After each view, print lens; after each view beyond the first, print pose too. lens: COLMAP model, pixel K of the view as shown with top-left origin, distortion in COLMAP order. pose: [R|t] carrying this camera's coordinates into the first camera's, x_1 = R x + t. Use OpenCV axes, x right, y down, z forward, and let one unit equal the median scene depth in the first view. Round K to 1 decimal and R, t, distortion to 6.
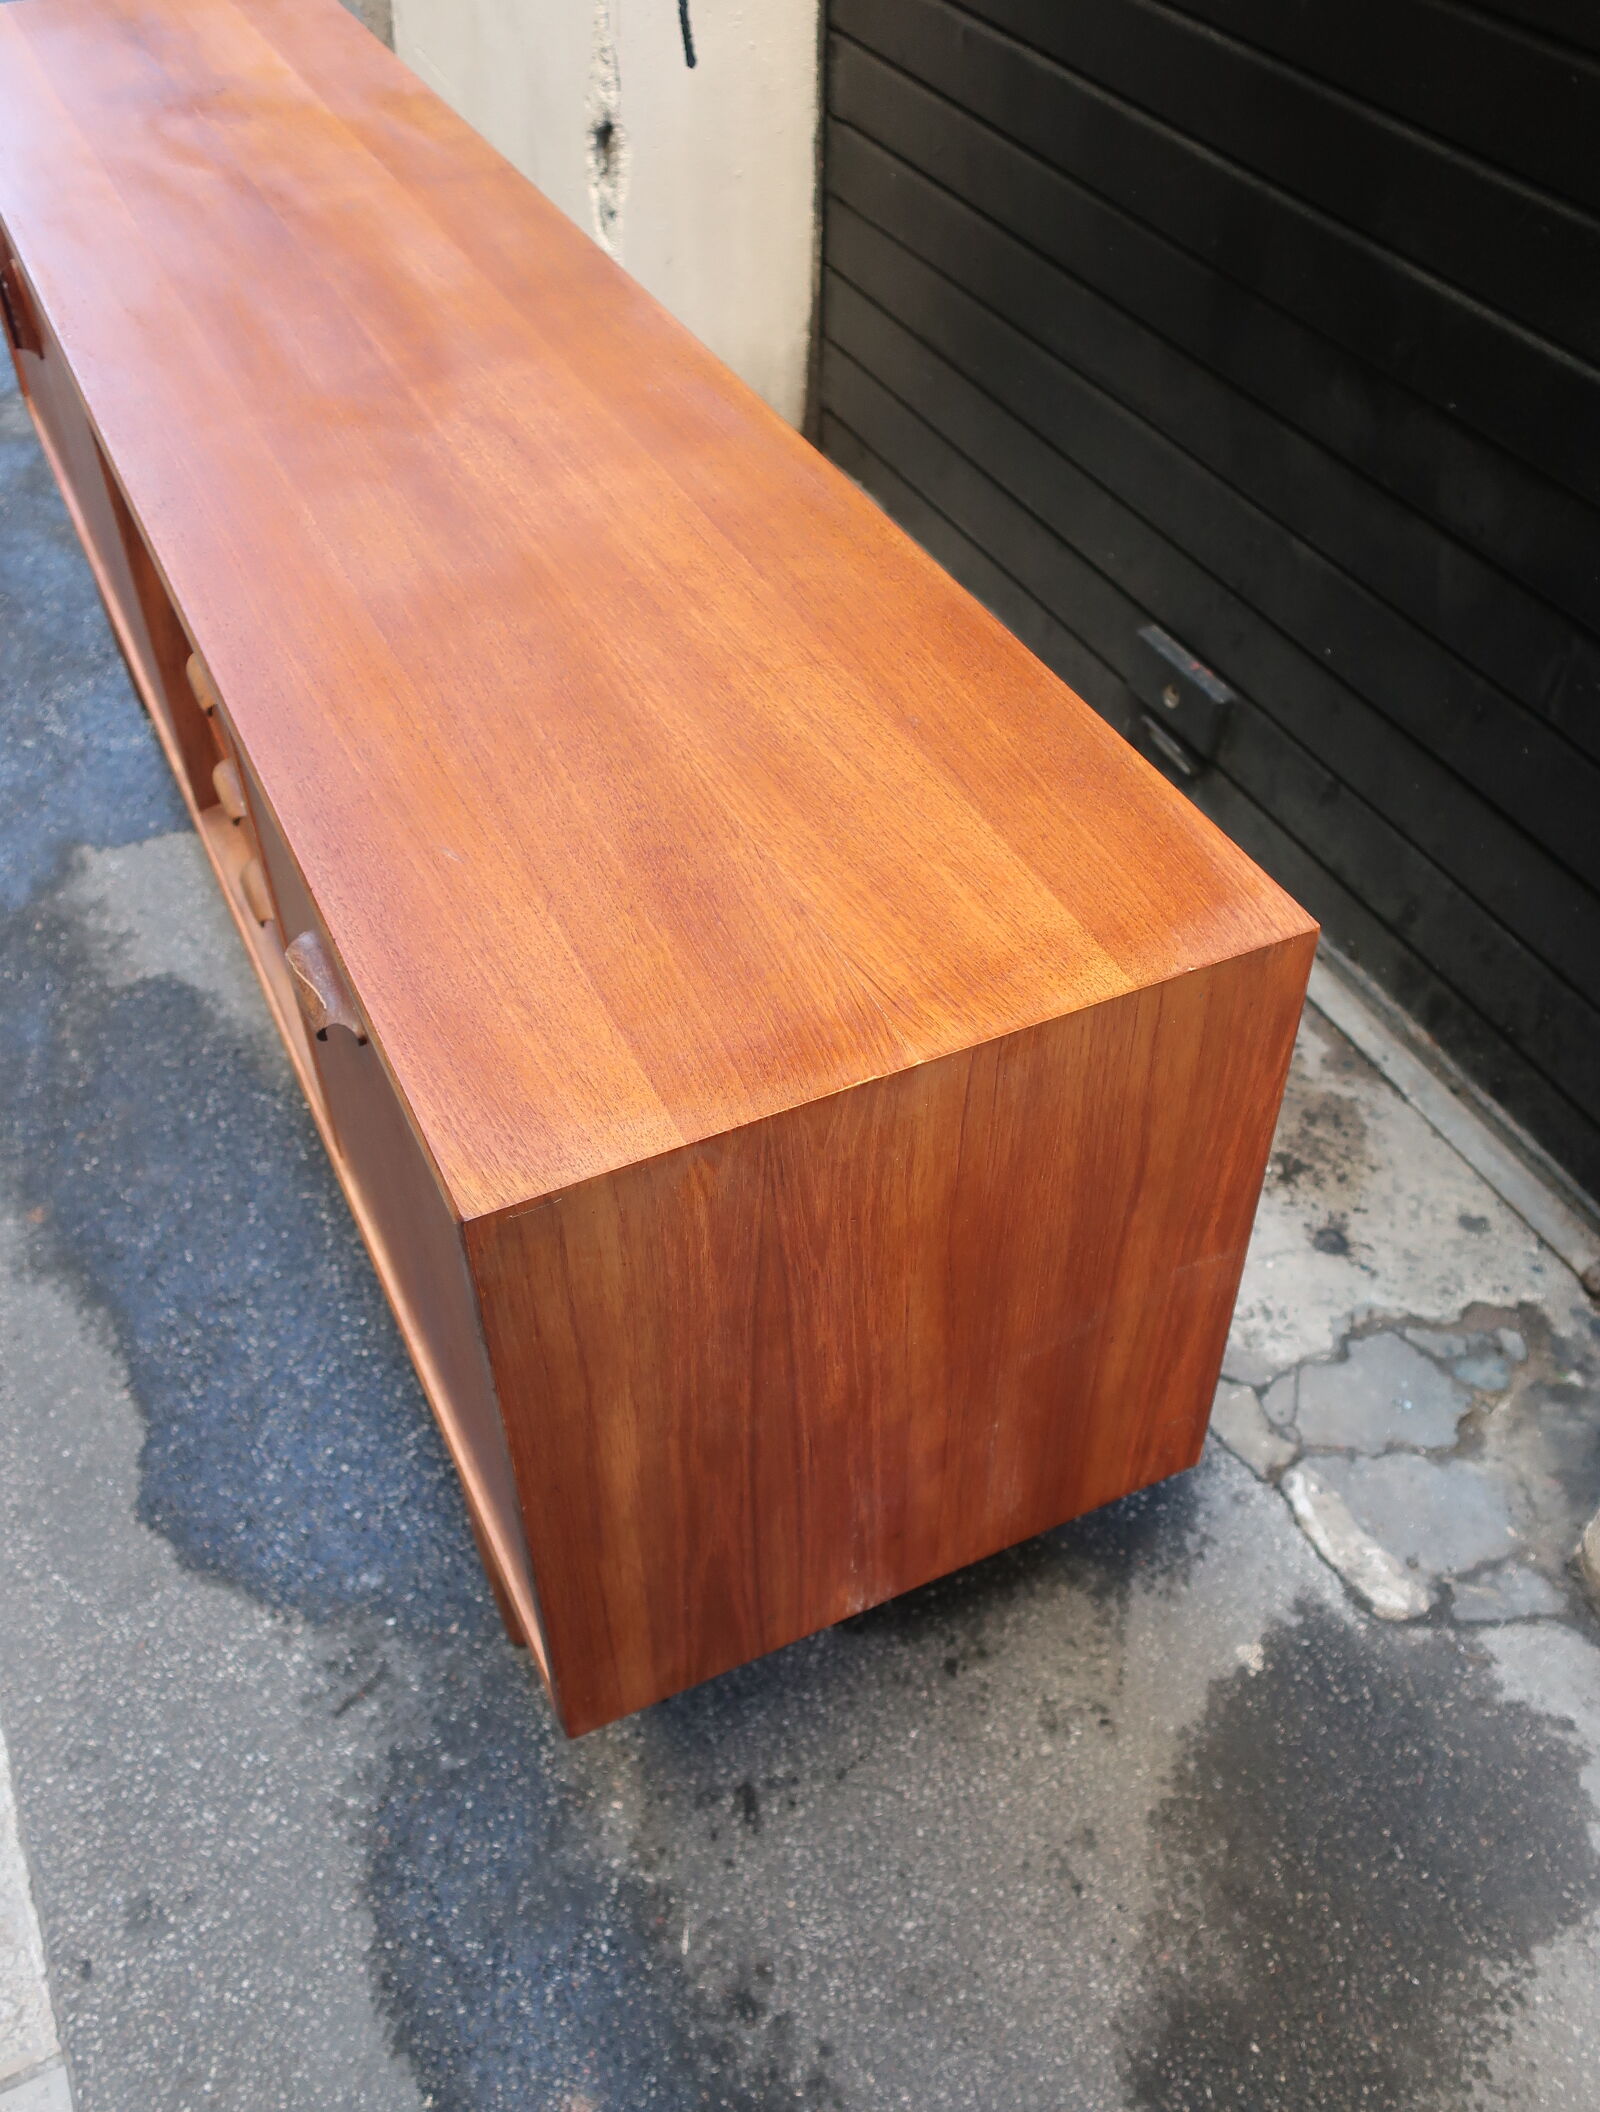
lens RADIAL K [[1933.8, 0, 783.6], [0, 1933.8, 1053.3], [0, 0, 1]] dist [0.010283, 0.000000]
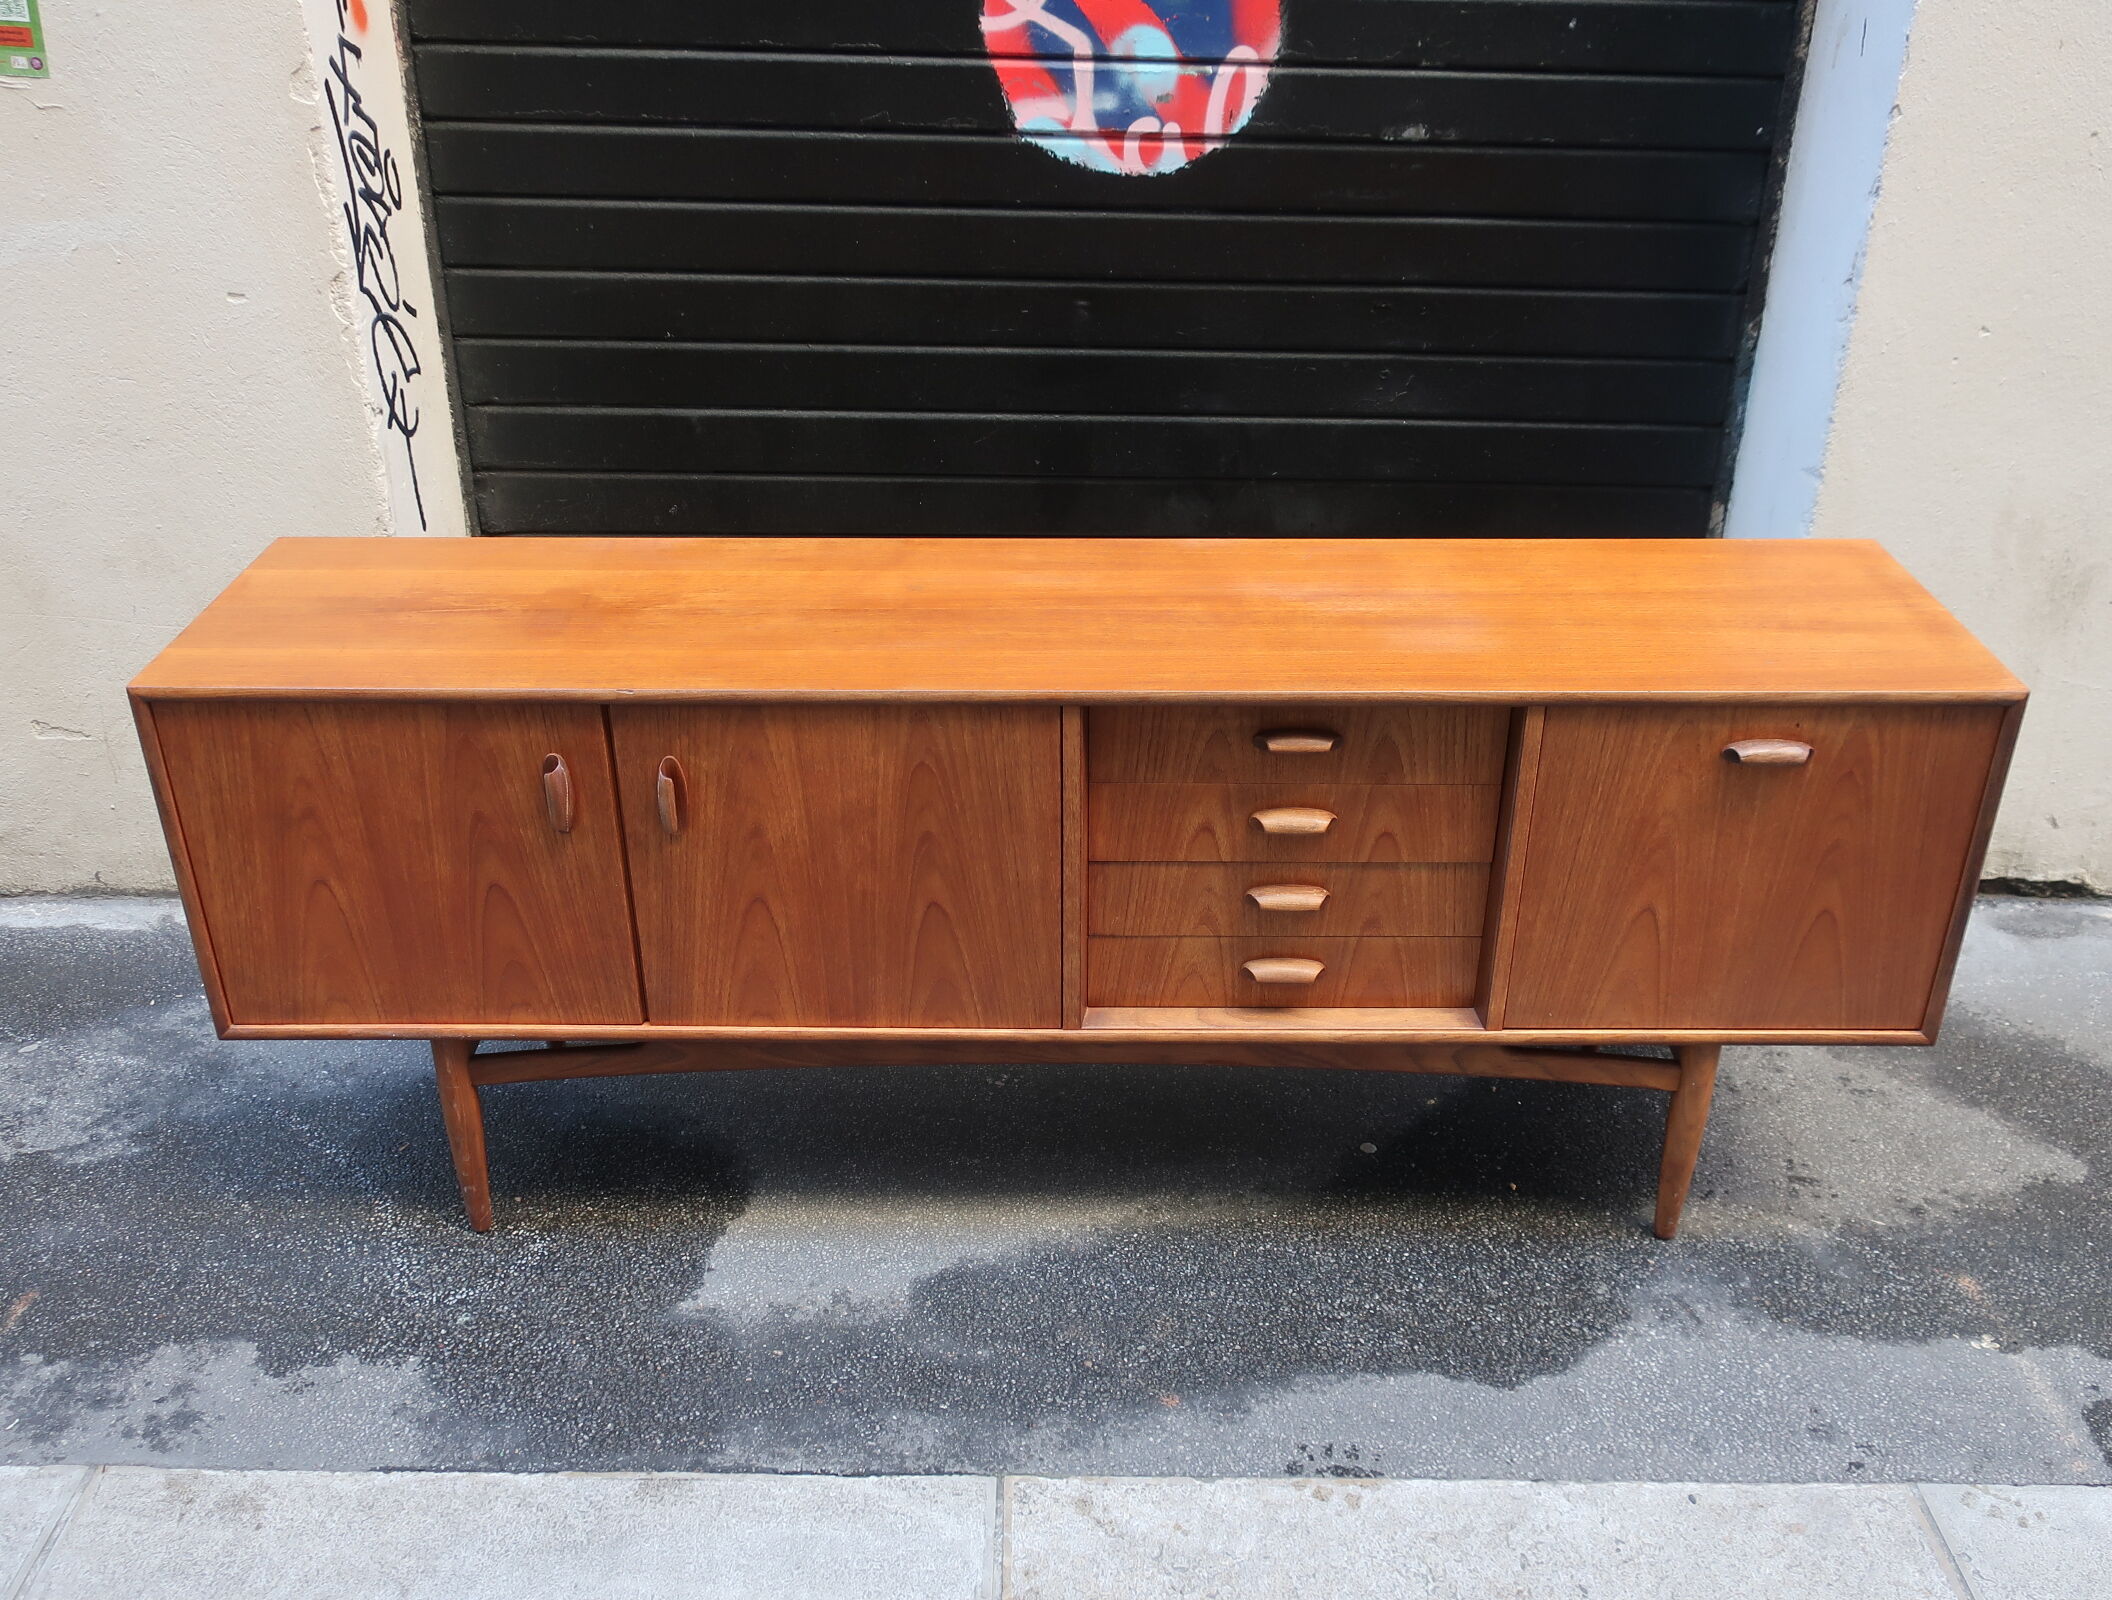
lens RADIAL K [[1933.8, 0, 1056.6], [0, 1933.8, 803.0], [0, 0, 1]] dist [0.010283, 0.000000]
pose [[0.424383, -0.424747, 0.799681, -1.310353], [0.613181, 0.784643, 0.091350, -0.382396], [-0.666264, 0.451581, 0.593436, 0.207303]]
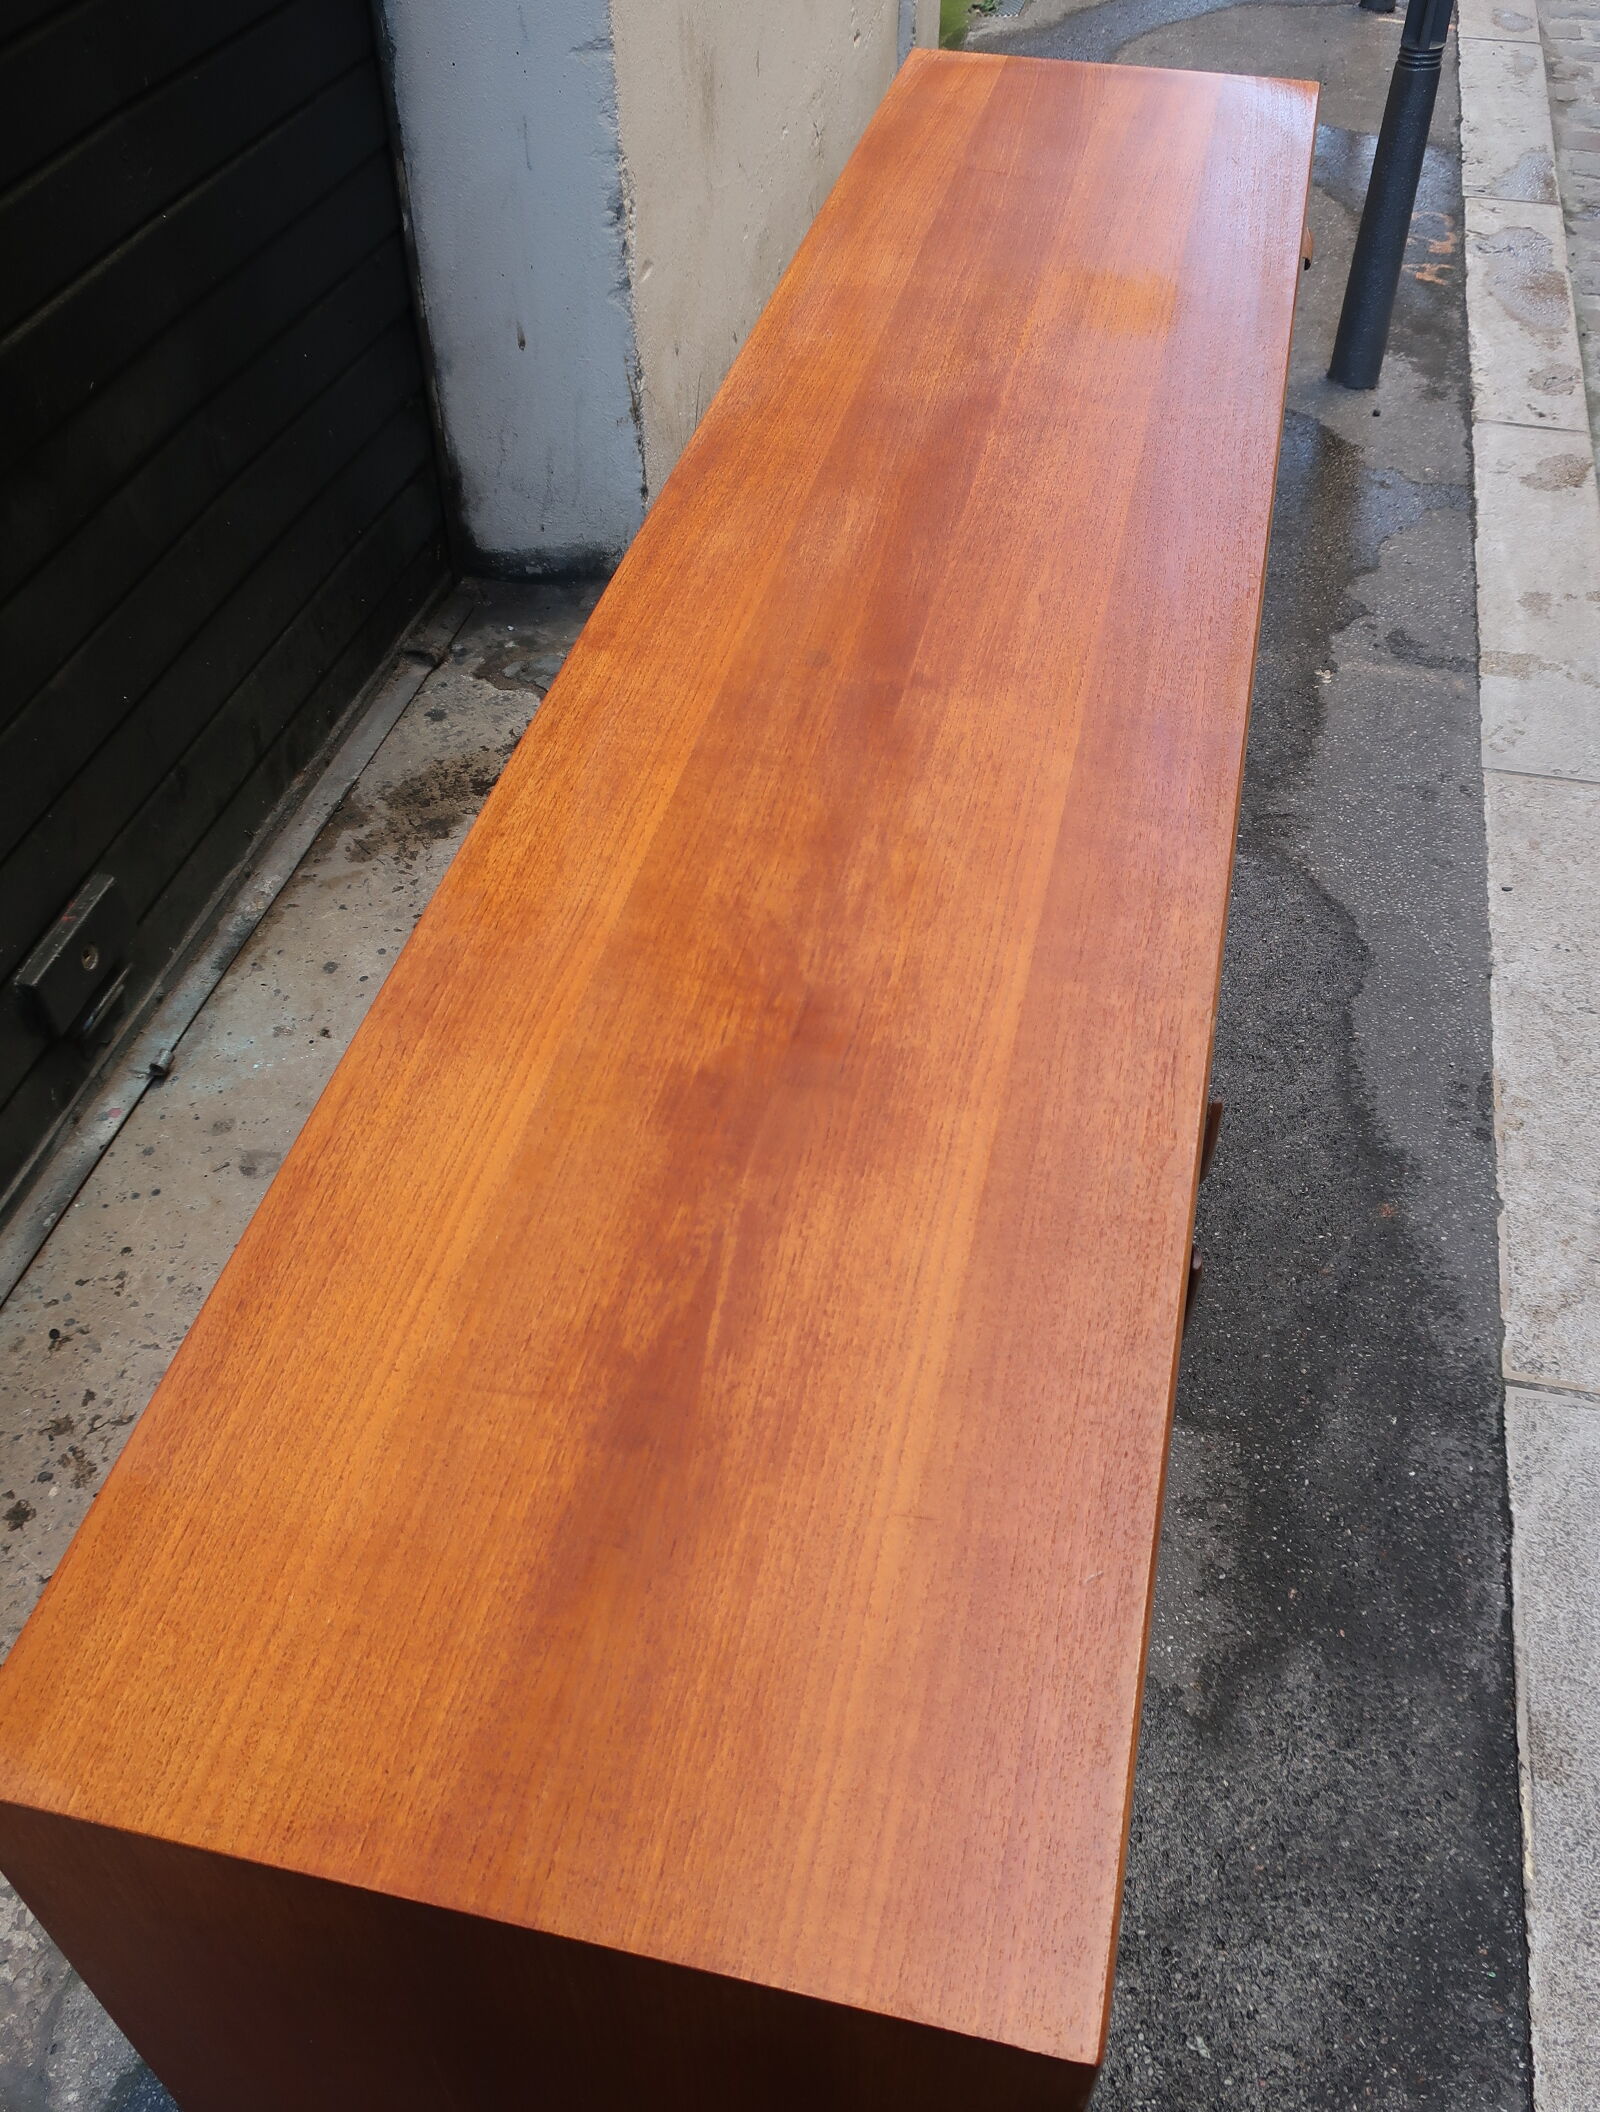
lens RADIAL K [[1933.8, 0, 807.0], [0, 1933.8, 1044.5], [0, 0, 1]] dist [0.010283, 0.000000]
pose [[-0.793091, -0.418245, 0.442807, -0.614556], [0.420903, 0.149170, 0.894756, -1.088614], [-0.440281, 0.896002, 0.057735, 1.093637]]
